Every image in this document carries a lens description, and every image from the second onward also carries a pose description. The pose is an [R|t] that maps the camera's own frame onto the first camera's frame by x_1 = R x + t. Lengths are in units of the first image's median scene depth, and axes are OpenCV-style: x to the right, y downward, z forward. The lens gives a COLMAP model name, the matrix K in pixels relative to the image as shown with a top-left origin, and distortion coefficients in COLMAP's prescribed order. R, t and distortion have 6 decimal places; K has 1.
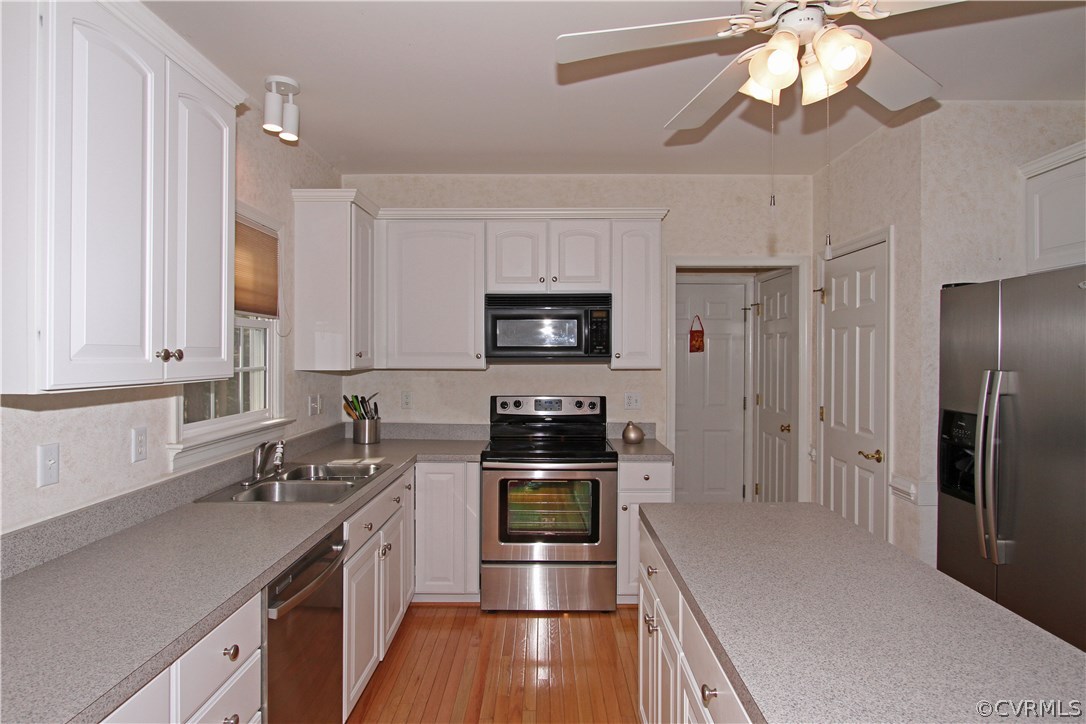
lens RADIAL K [[606.6, 0, 542.2], [0, 606.6, 363.6], [0, 0, 1]] dist [-0.020423, -0.000020]
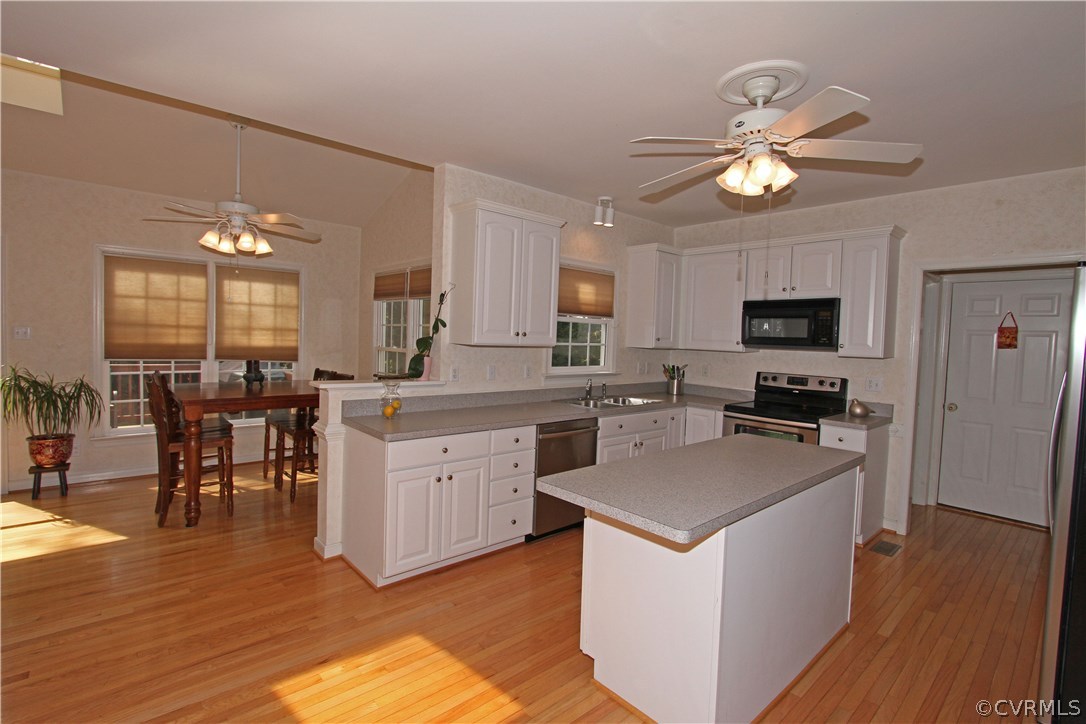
lens RADIAL K [[519.9, 0, 538.6], [0, 519.9, 358.1], [0, 0, 1]] dist [-0.003057, 0.002442]
pose [[0.670124, 0.053831, -0.740294, 0.504195], [-0.045596, 0.998469, 0.031330, 0.007146], [0.740847, 0.012759, 0.671552, -0.212021]]
